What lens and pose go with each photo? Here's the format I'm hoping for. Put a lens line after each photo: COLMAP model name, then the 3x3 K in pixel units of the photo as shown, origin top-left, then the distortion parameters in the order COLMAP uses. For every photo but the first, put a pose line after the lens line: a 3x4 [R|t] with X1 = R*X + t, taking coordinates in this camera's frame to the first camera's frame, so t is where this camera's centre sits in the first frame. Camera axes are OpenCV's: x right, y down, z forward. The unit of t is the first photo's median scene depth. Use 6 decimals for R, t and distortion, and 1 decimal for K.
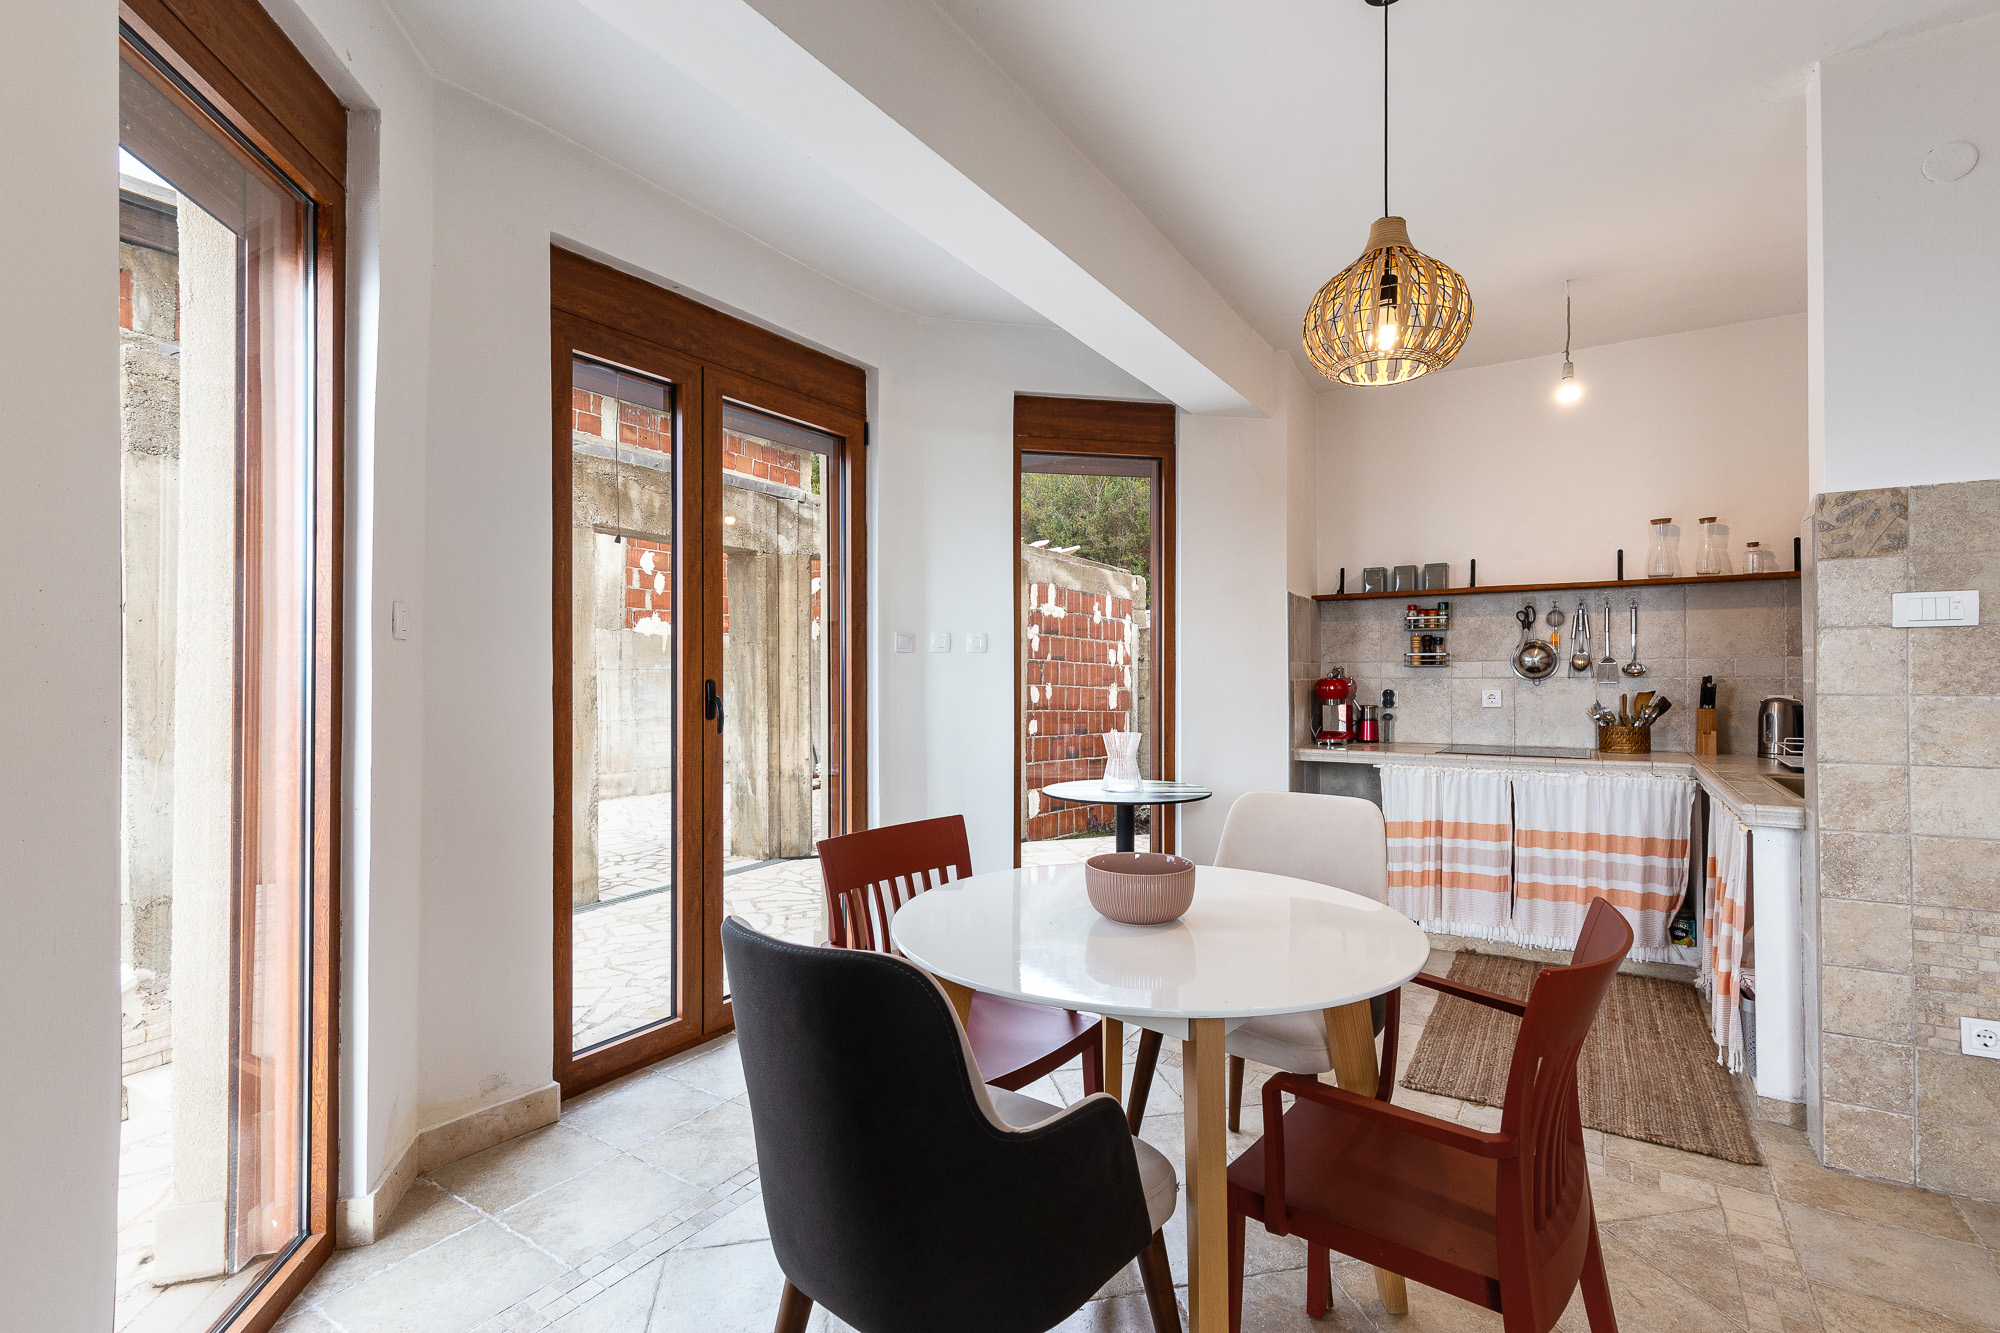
lens RADIAL K [[903.6, 0, 978.7], [0, 903.6, 666.6], [0, 0, 1]] dist [0.009044, -0.001856]
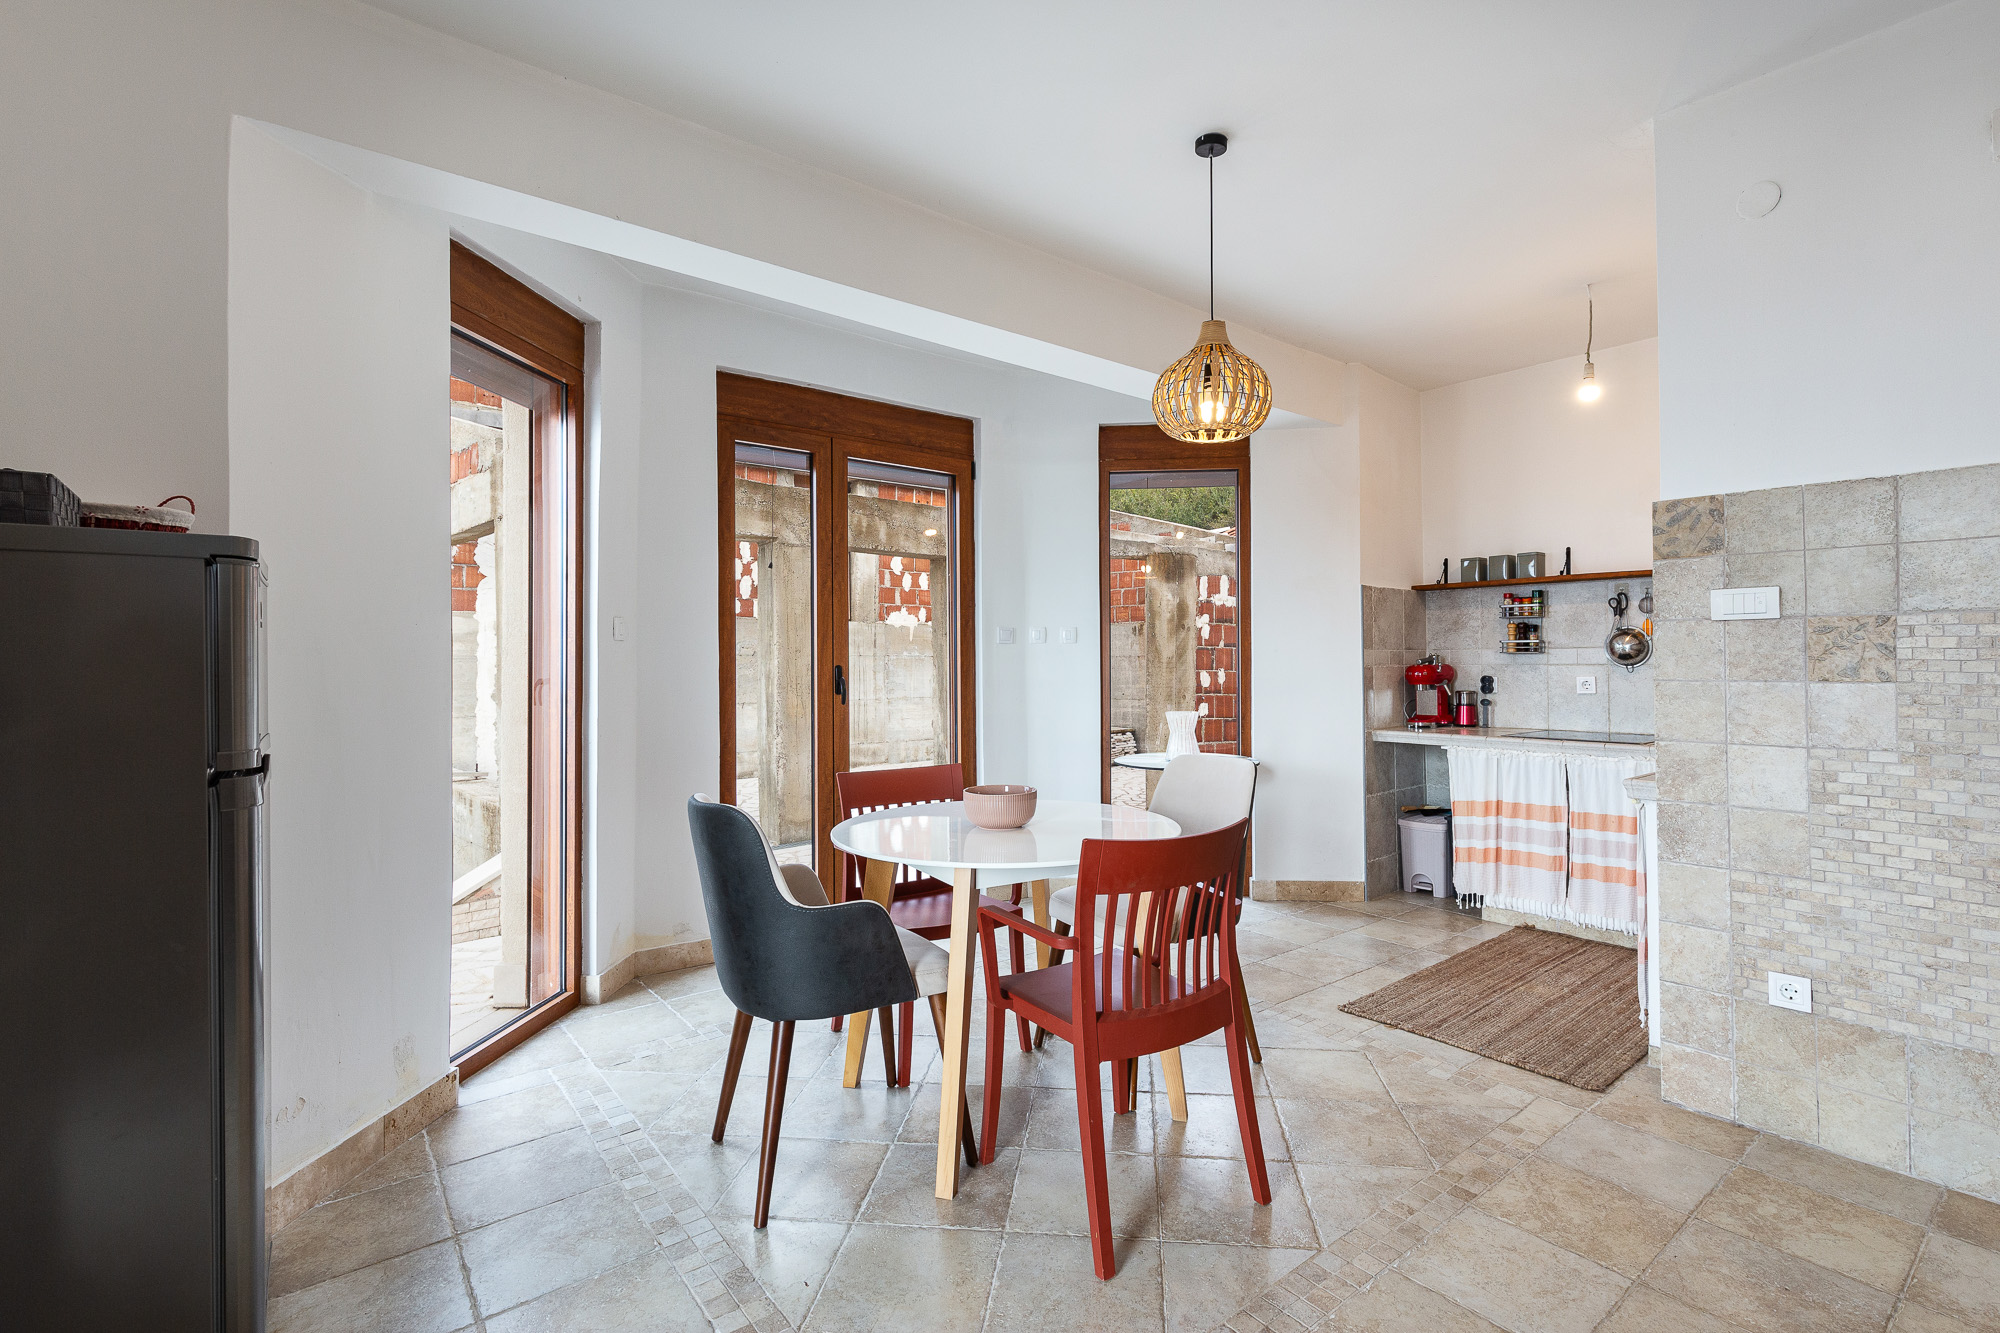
lens RADIAL K [[903.6, 0, 988.8], [0, 903.6, 652.9], [0, 0, 1]] dist [0.009044, -0.001856]
pose [[0.950097, -0.003020, -0.311941, 0.265303], [0.003399, 0.999994, 0.000668, -0.003615], [0.311937, -0.001695, 0.950101, -0.175719]]
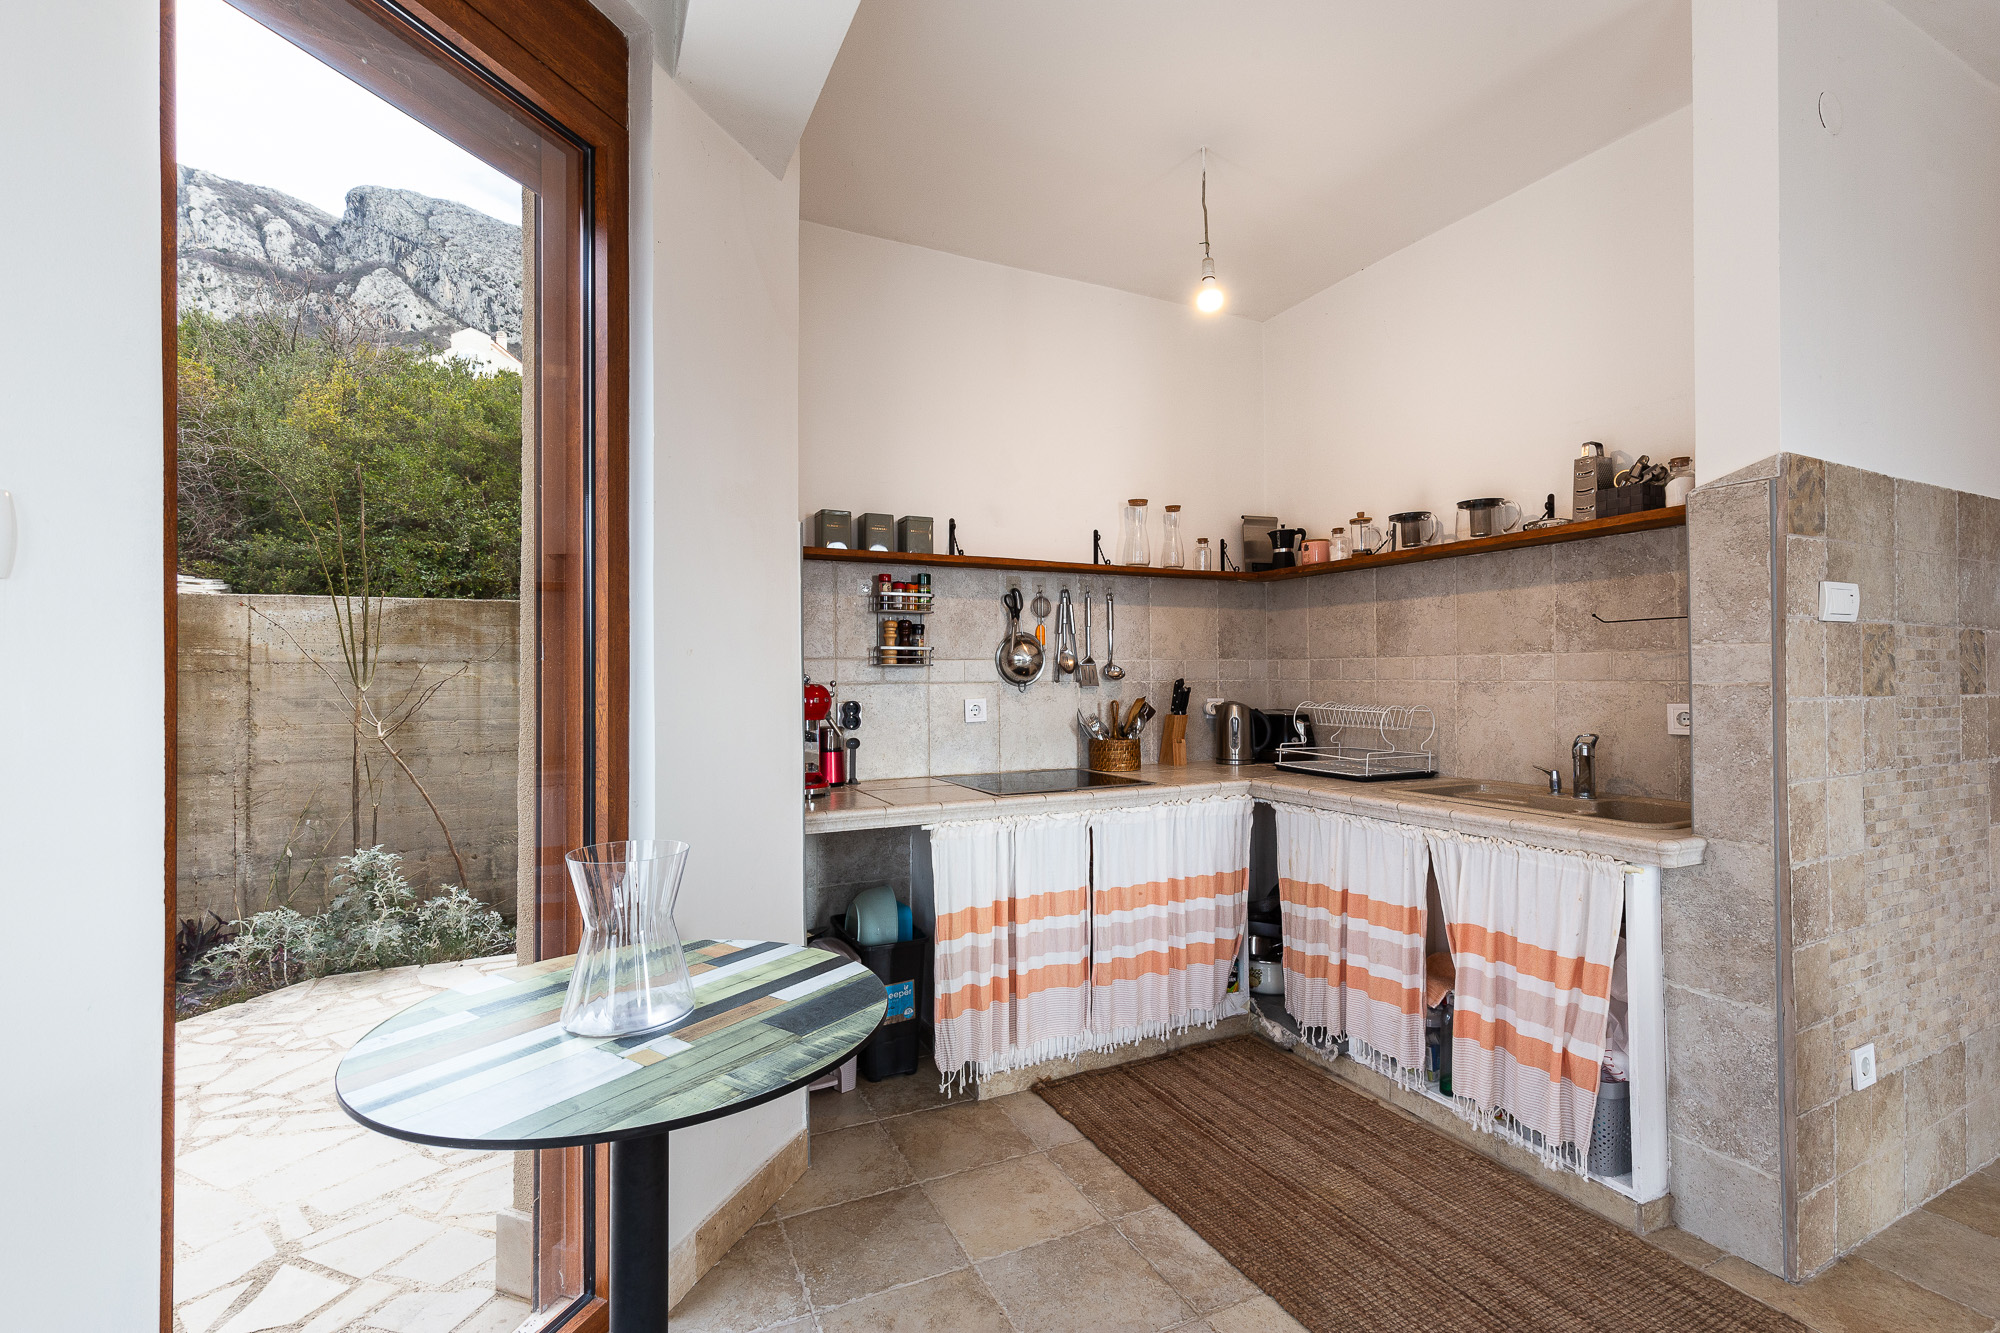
lens RADIAL K [[903.6, 0, 978.9], [0, 903.6, 666.8], [0, 0, 1]] dist [0.009044, -0.001856]
pose [[0.498430, 0.014875, 0.866802, -0.074228], [-0.002881, 0.999876, -0.015502, 0.011879], [-0.866925, 0.005229, 0.498411, 0.669019]]
